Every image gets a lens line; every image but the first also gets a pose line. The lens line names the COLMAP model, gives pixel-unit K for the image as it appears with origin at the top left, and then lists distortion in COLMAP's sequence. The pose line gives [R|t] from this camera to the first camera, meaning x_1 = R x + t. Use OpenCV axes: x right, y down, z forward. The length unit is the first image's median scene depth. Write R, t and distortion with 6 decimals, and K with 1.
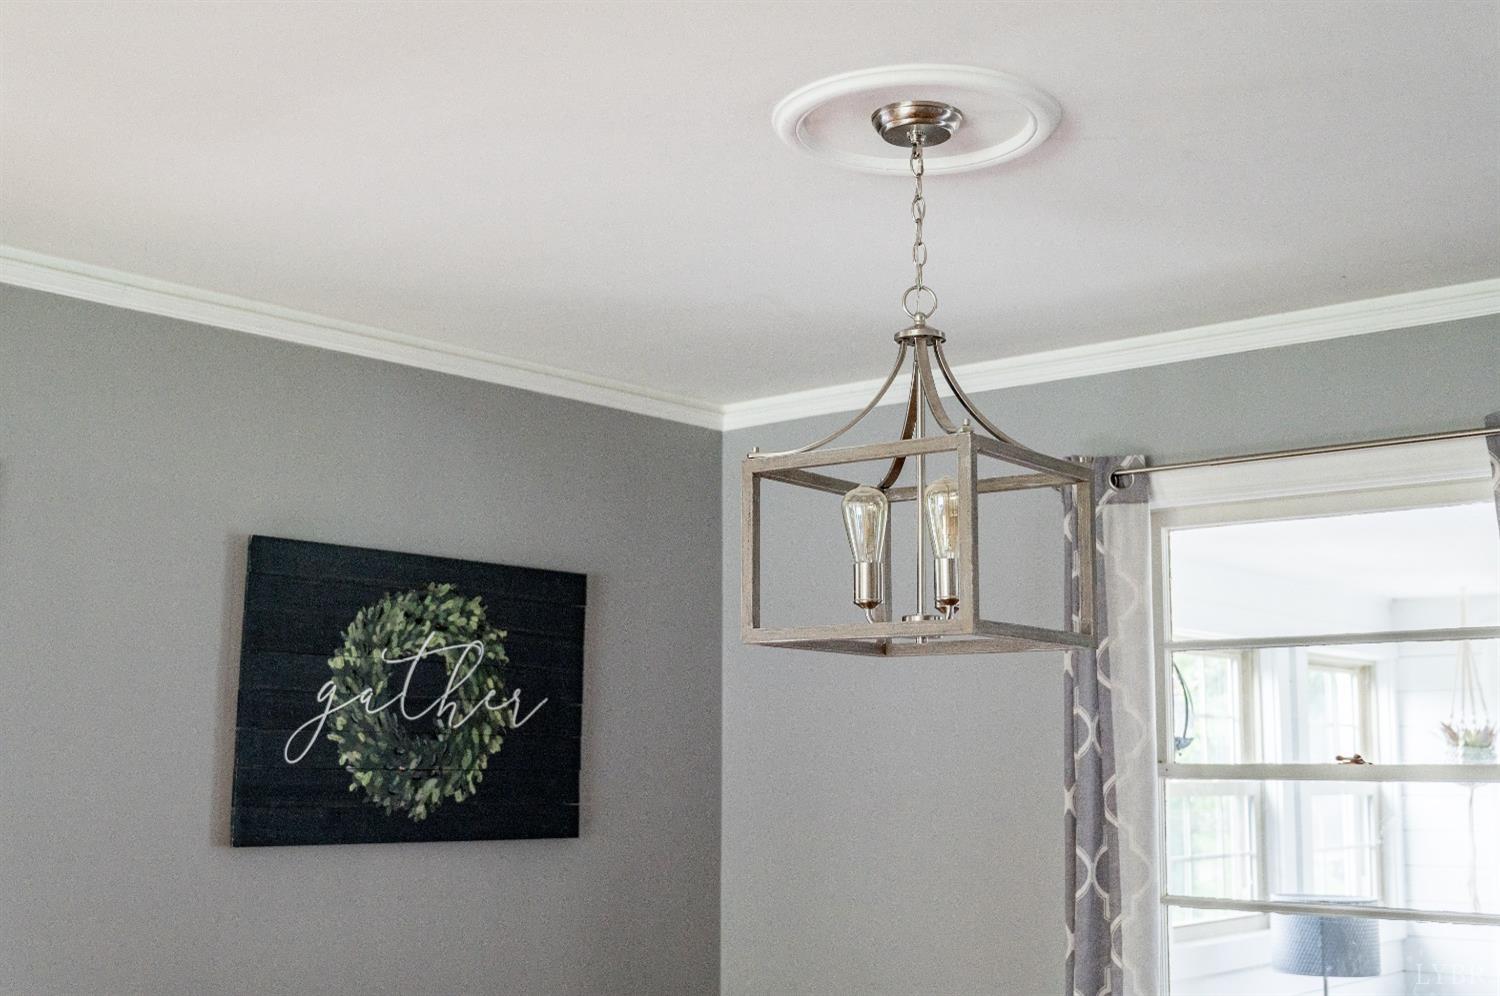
lens RADIAL K [[1722.9, 0, 750.0], [0, 1722.9, 498.0], [0, 0, 1]] dist [-0.014470, 0.000267]
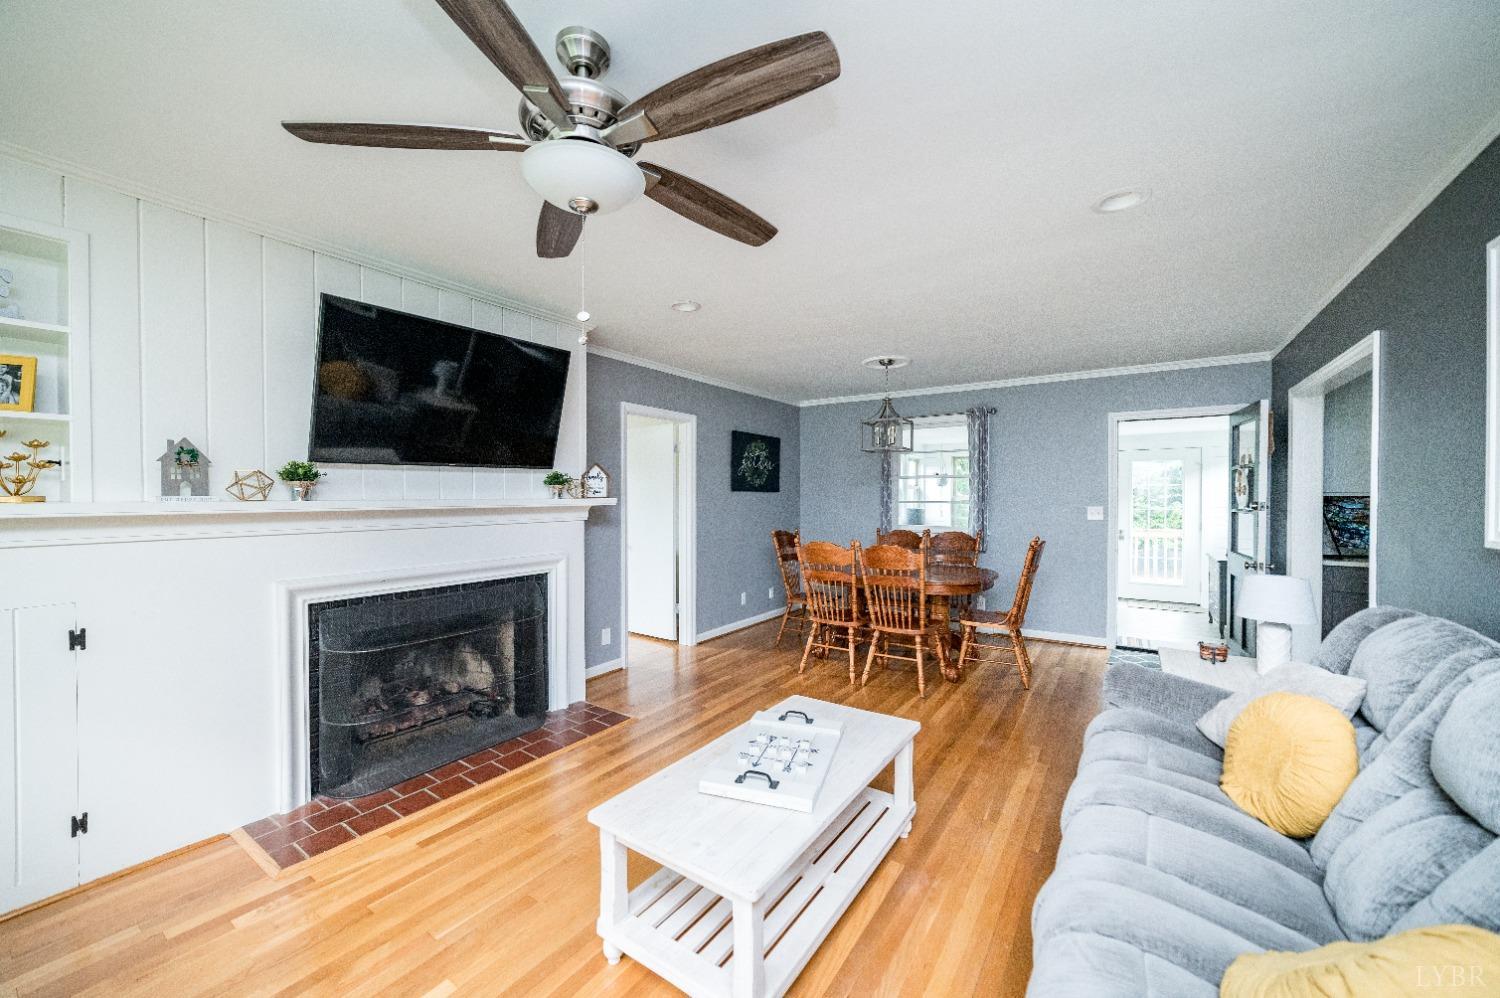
lens RADIAL K [[570.7, 0, 744.2], [0, 570.7, 504.0], [0, 0, 1]] dist [-0.002422, 0.000567]
pose [[0.995075, -0.010887, 0.098526, -0.387684], [-0.005266, 0.986741, 0.162217, -0.033459], [-0.098986, -0.161937, 0.981824, -0.625350]]
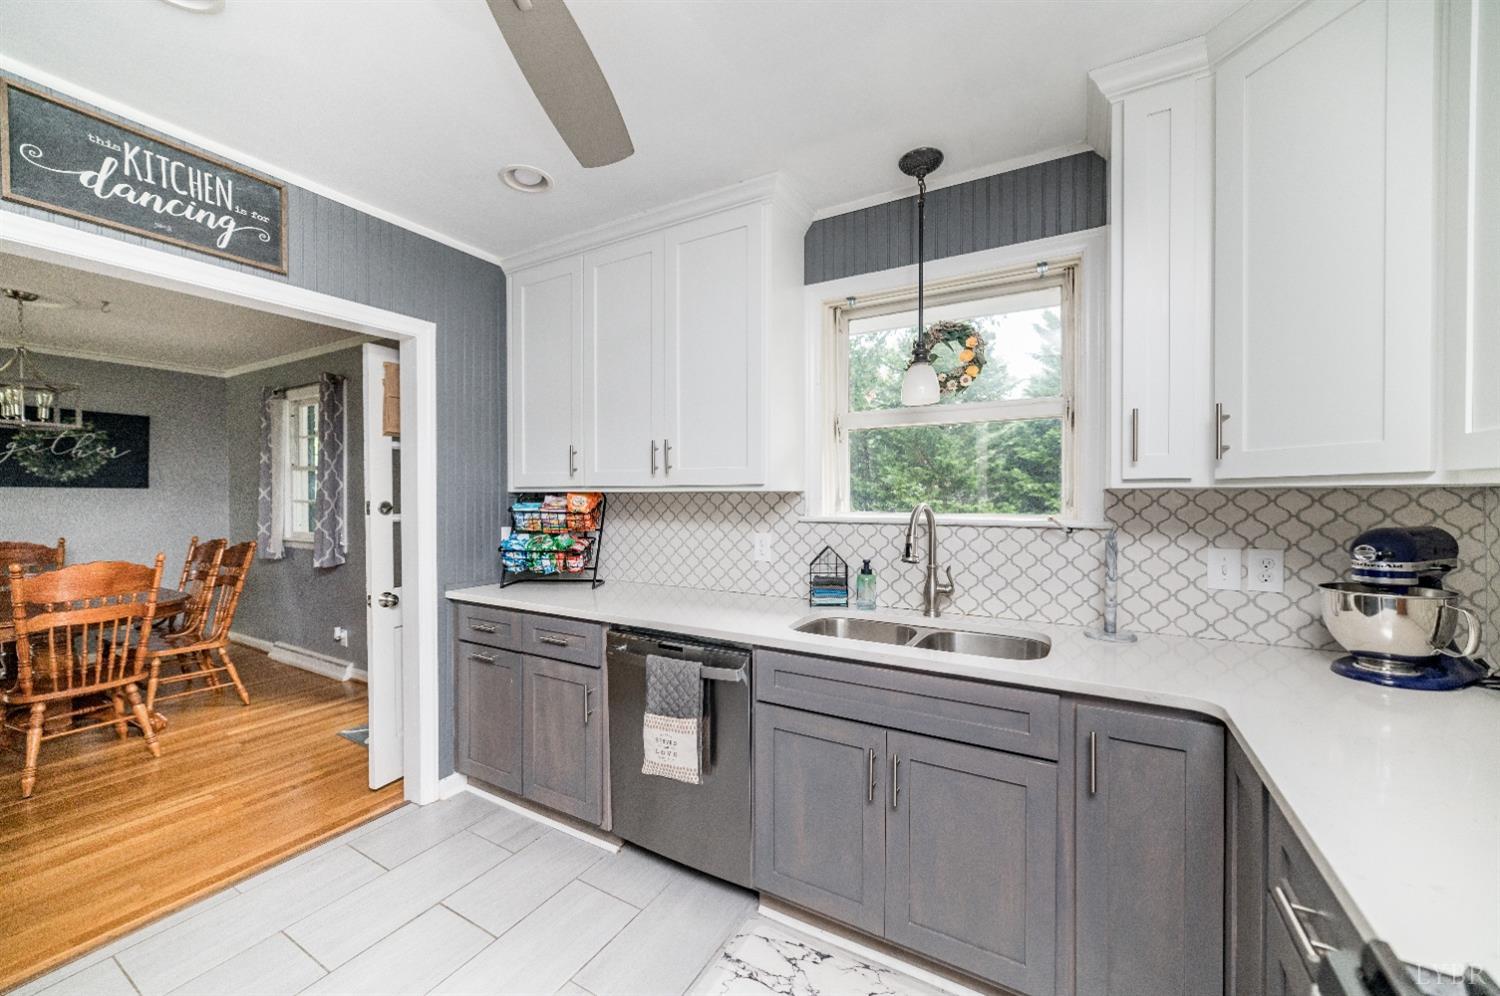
lens RADIAL K [[569.8, 0, 750.0], [0, 569.8, 498.0], [0, 0, 1]] dist [0.000856, 0.000221]
pose [[0.983638, -0.005974, 0.180057, 1.014368], [-0.022575, 0.987485, 0.156089, -0.001031], [-0.178736, -0.157600, 0.971193, -0.444201]]
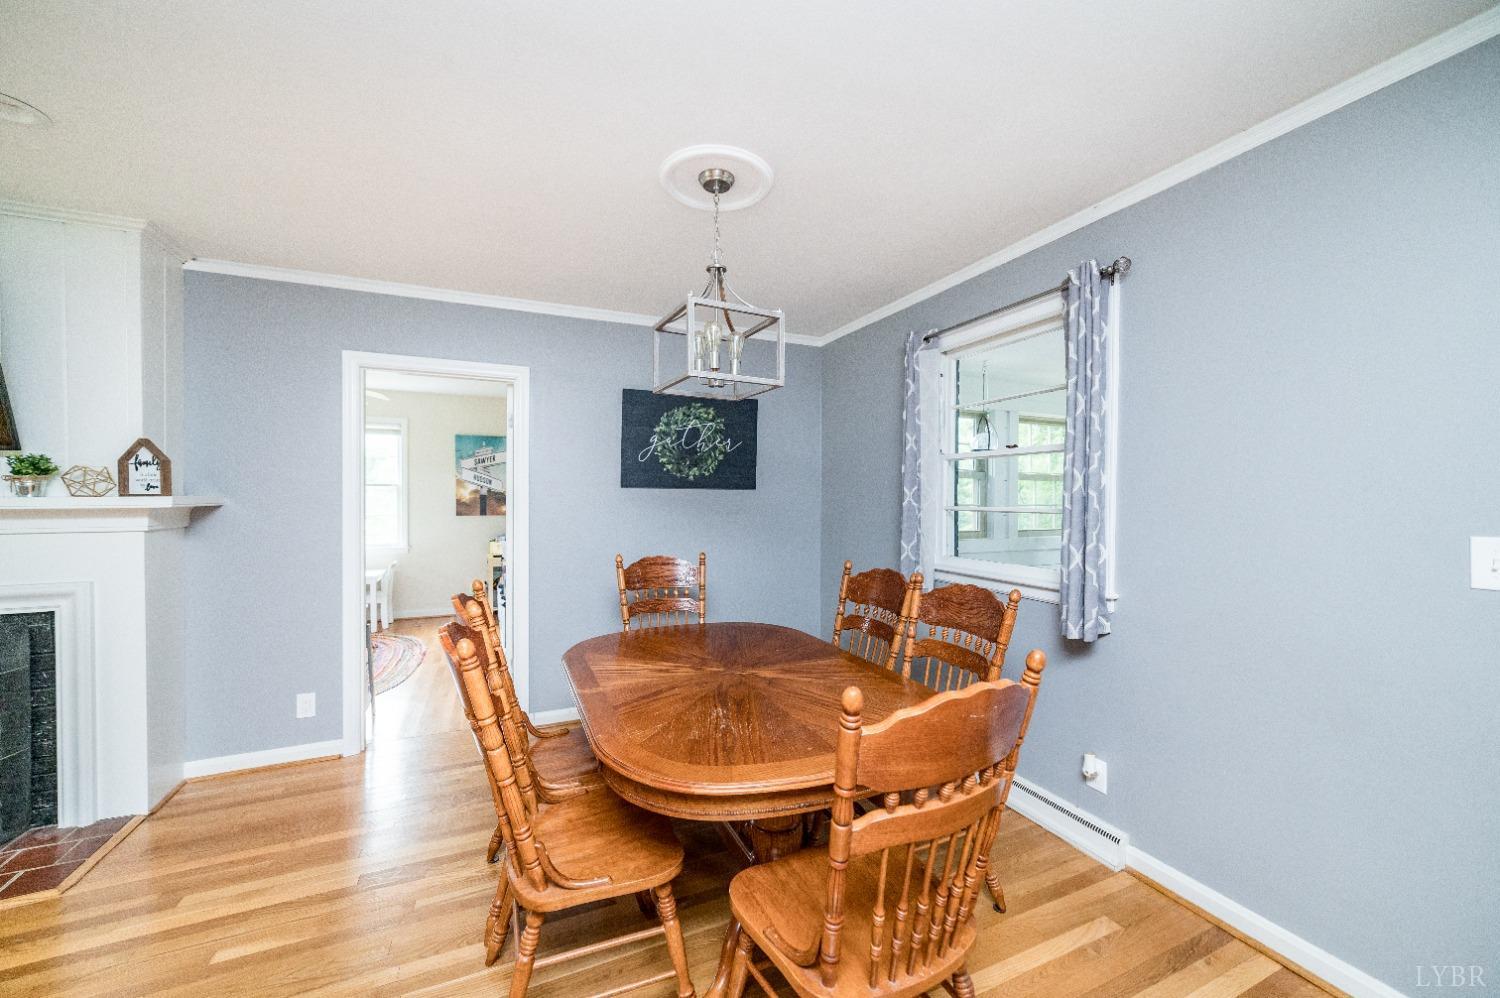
lens RADIAL K [[569.8, 0, 750.0], [0, 569.8, 499.0], [0, 0, 1]] dist [0.000856, 0.000221]
pose [[0.901373, 0.000806, -0.433043, 0.338162], [0.066701, 0.987806, 0.140676, 0.082064], [0.427876, -0.155686, 0.890328, 0.132839]]
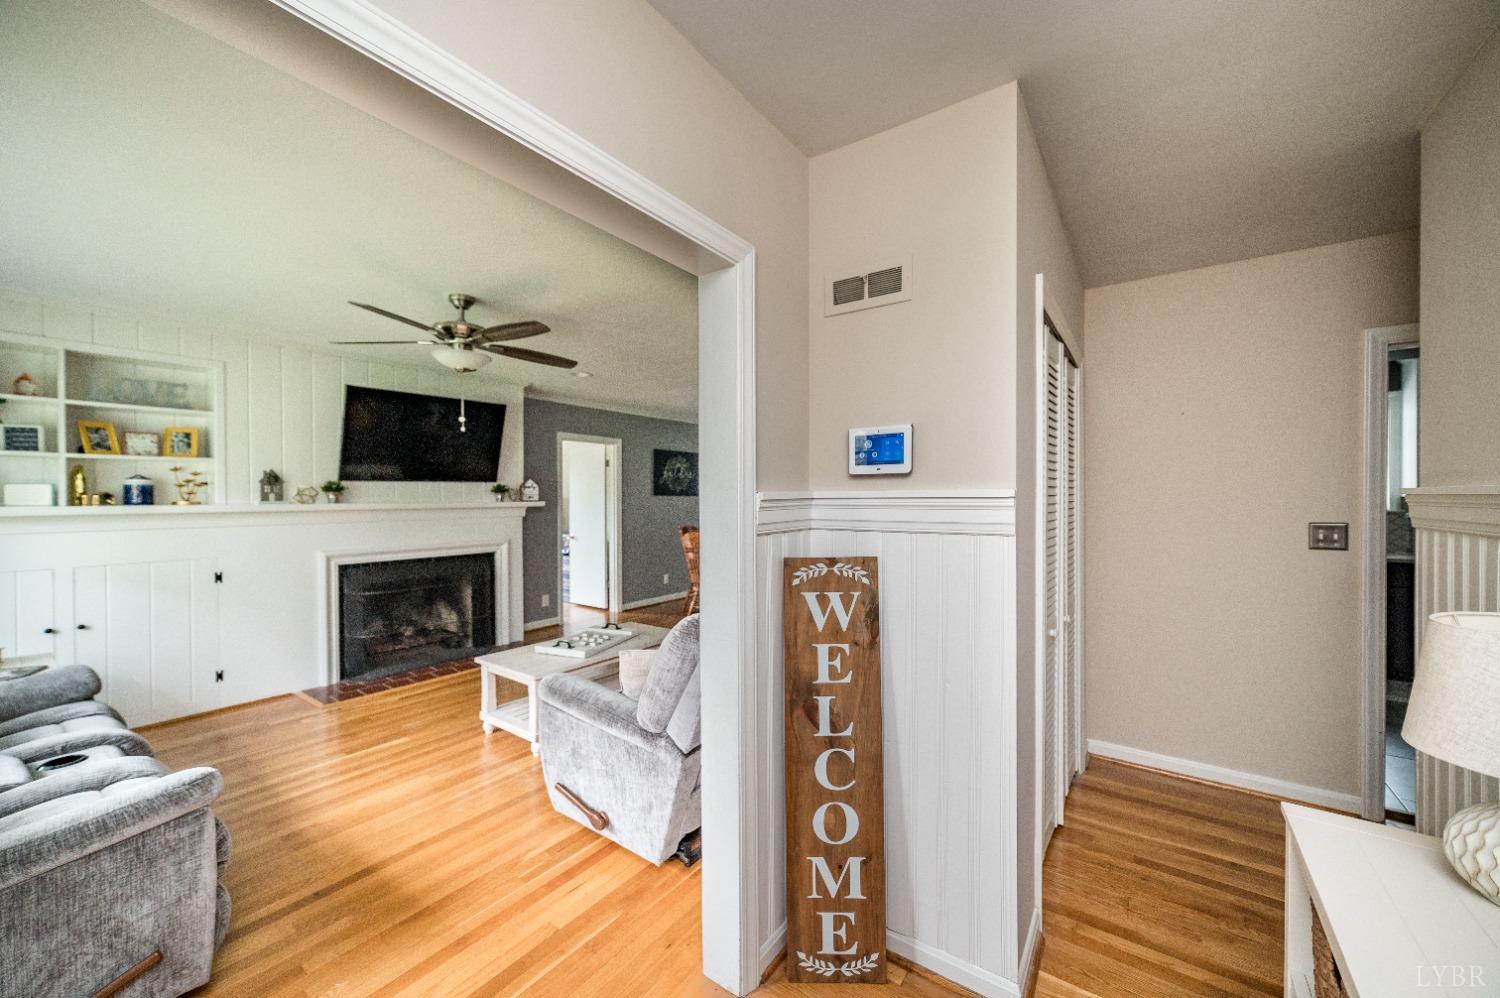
lens RADIAL K [[570.7, 0, 744.2], [0, 570.7, 504.0], [0, 0, 1]] dist [-0.002422, 0.000567]
pose [[0.997340, -0.012458, 0.071821, -0.096777], [0.000882, 0.987278, 0.158998, -0.107399], [-0.072889, -0.158512, 0.984663, -1.109305]]
